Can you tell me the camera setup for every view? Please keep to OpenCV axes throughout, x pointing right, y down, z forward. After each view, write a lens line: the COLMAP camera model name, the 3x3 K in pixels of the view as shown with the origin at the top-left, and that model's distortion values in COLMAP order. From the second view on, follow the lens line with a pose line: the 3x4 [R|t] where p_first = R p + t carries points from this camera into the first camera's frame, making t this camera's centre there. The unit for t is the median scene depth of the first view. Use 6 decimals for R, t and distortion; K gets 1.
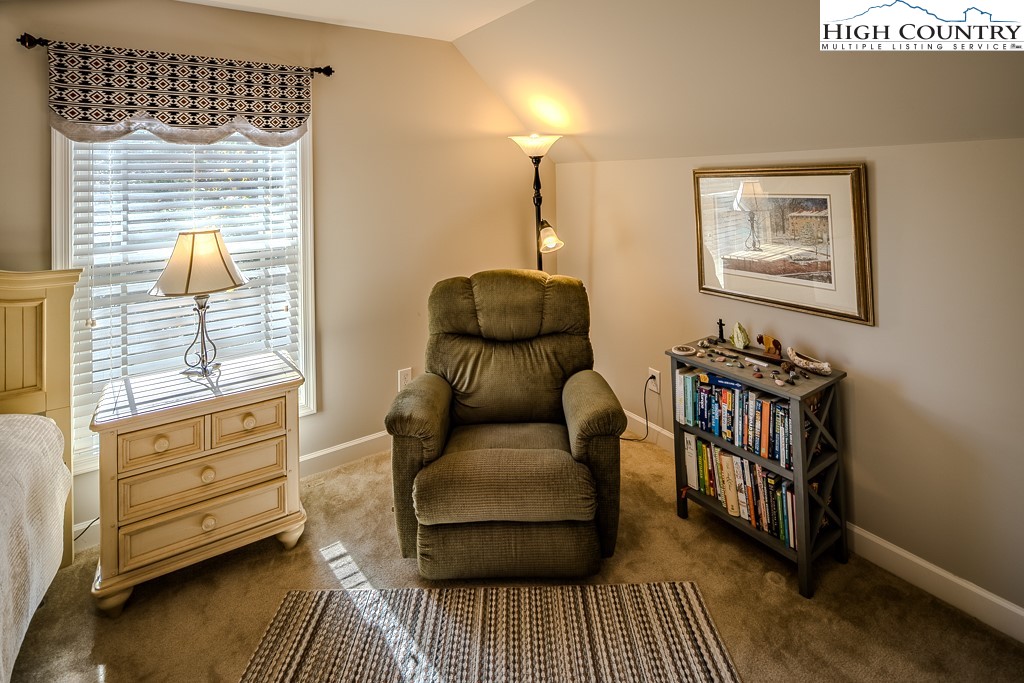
lens RADIAL K [[505.4, 0, 517.9], [0, 505.4, 164.6], [0, 0, 1]] dist [0.000801, -0.004694]
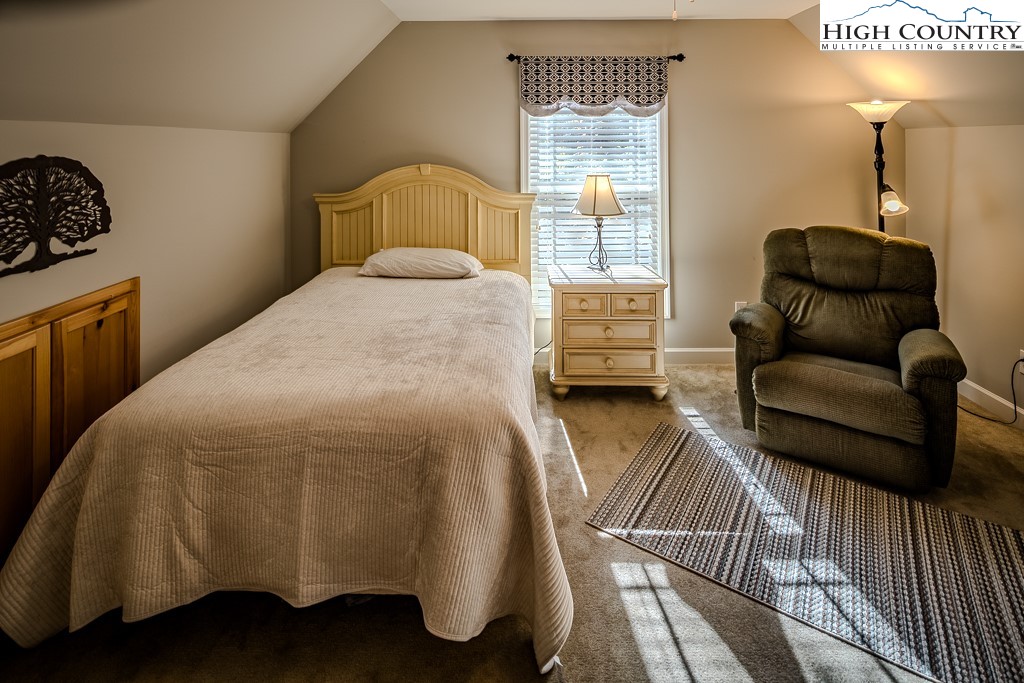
lens RADIAL K [[525.0, 0, 518.0], [0, 525.0, 137.0], [0, 0, 1]] dist [0.000384, -0.002455]
pose [[0.826380, 0.011426, -0.562997, 0.044700], [0.001533, 0.999745, 0.022540, -0.015766], [0.563111, -0.019489, 0.826151, -0.407627]]
